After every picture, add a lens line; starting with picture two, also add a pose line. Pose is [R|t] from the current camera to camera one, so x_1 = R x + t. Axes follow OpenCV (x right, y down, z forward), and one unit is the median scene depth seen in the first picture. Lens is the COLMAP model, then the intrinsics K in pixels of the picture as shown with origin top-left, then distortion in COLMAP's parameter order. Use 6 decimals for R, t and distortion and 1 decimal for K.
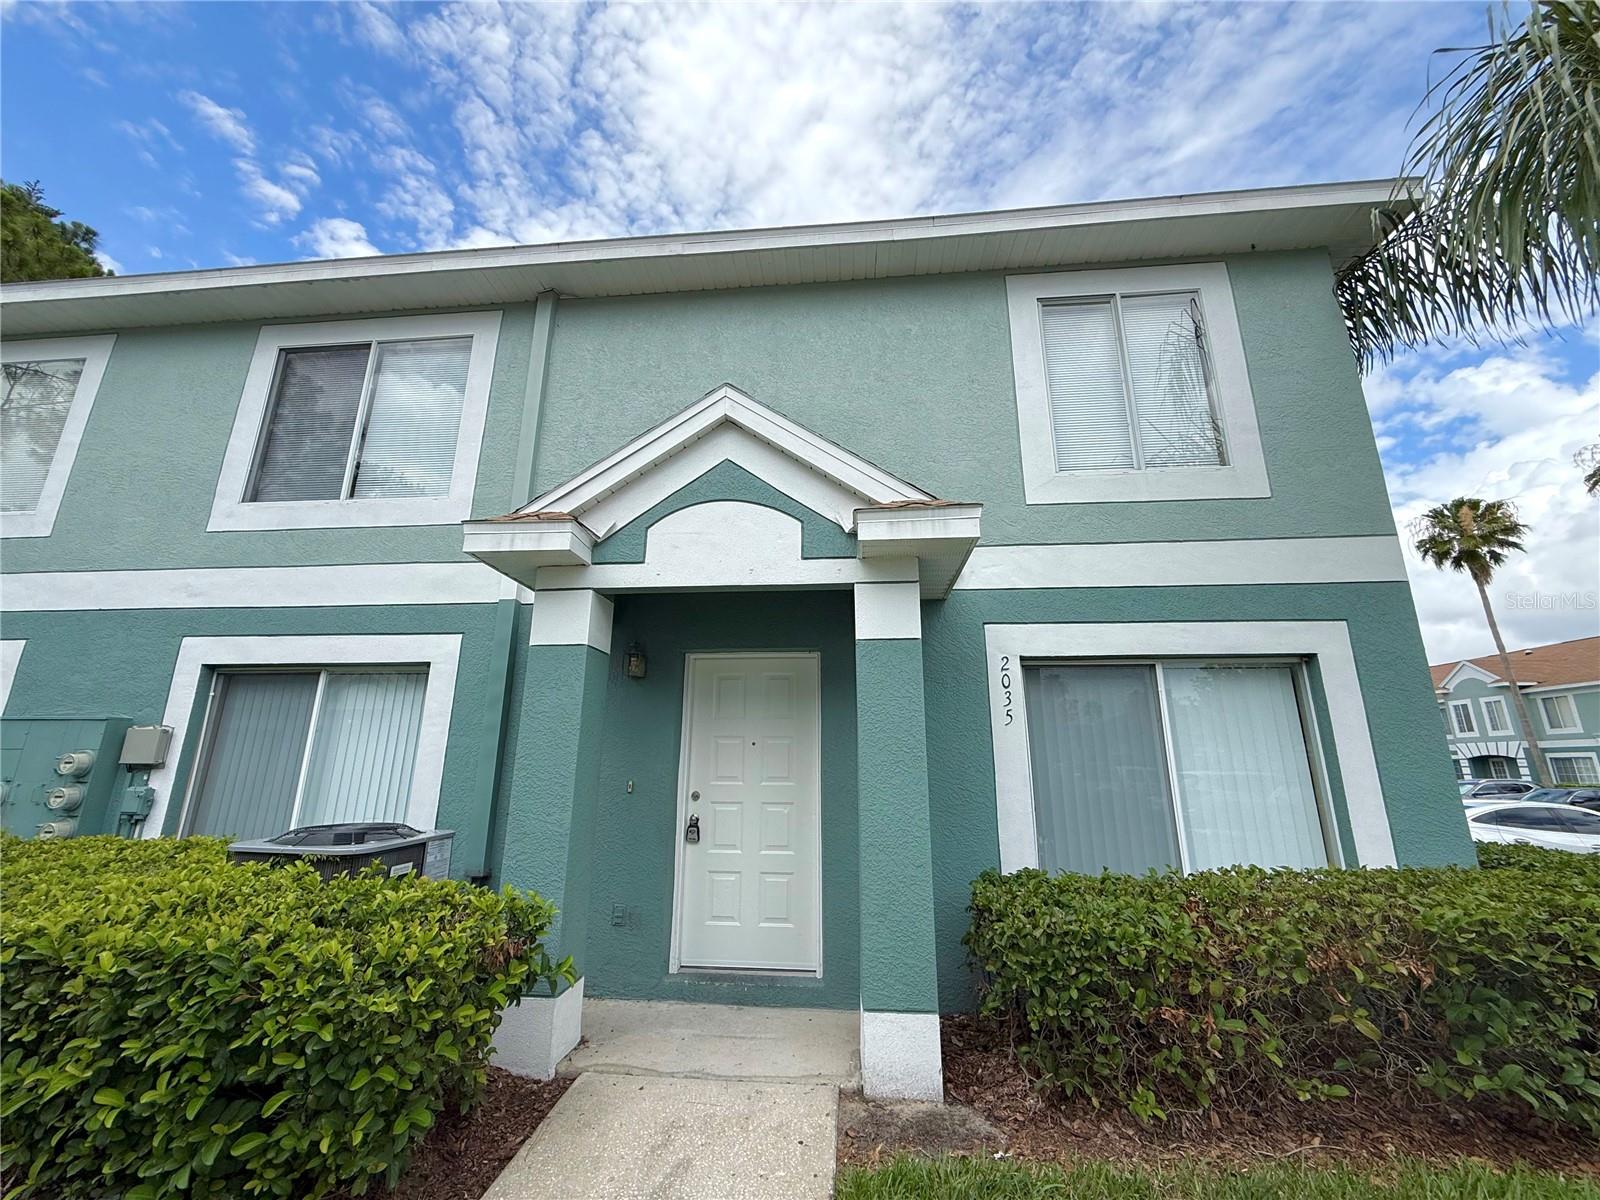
lens RADIAL K [[638.9, 0, 793.6], [0, 638.9, 599.9], [0, 0, 1]] dist [0.001077, 0.000057]
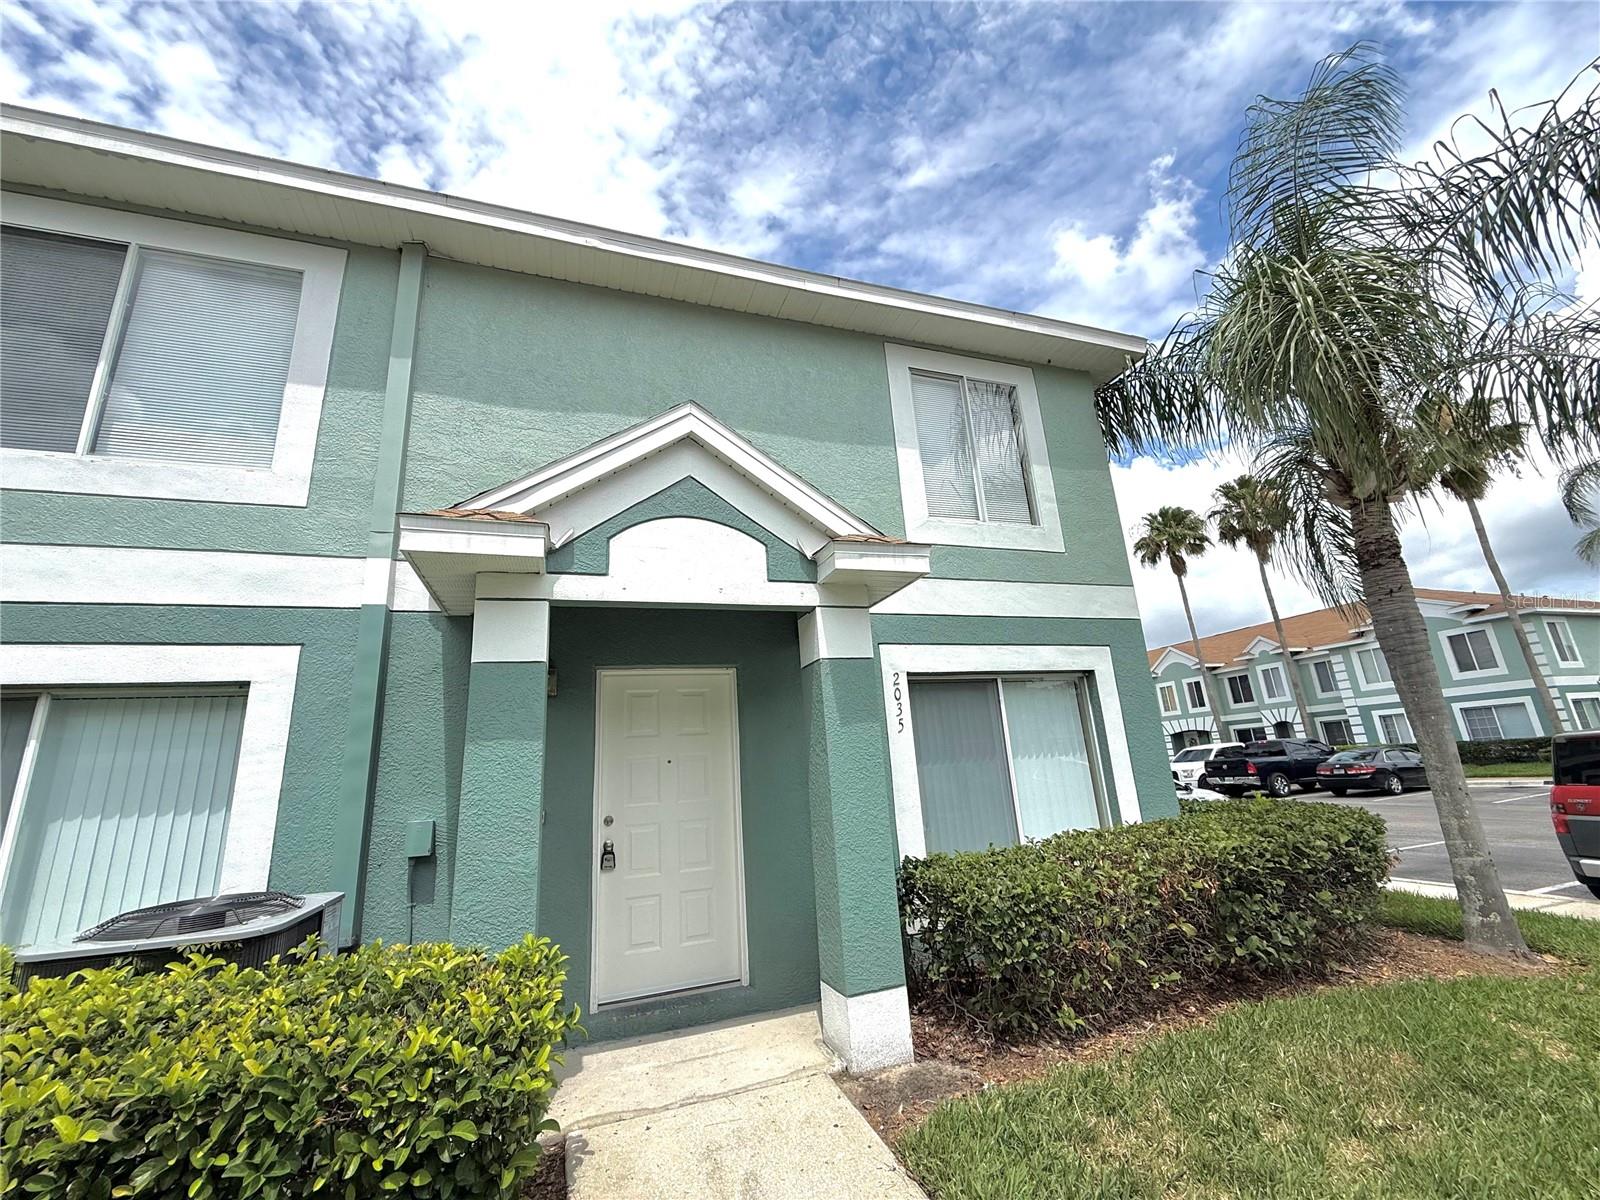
lens RADIAL K [[638.9, 0, 793.6], [0, 638.9, 599.9], [0, 0, 1]] dist [0.001077, 0.000057]
pose [[0.908504, 0.044698, 0.415479, -0.372299], [-0.037551, 0.998973, -0.025362, -0.007660], [-0.416186, 0.007440, 0.909249, 0.026470]]
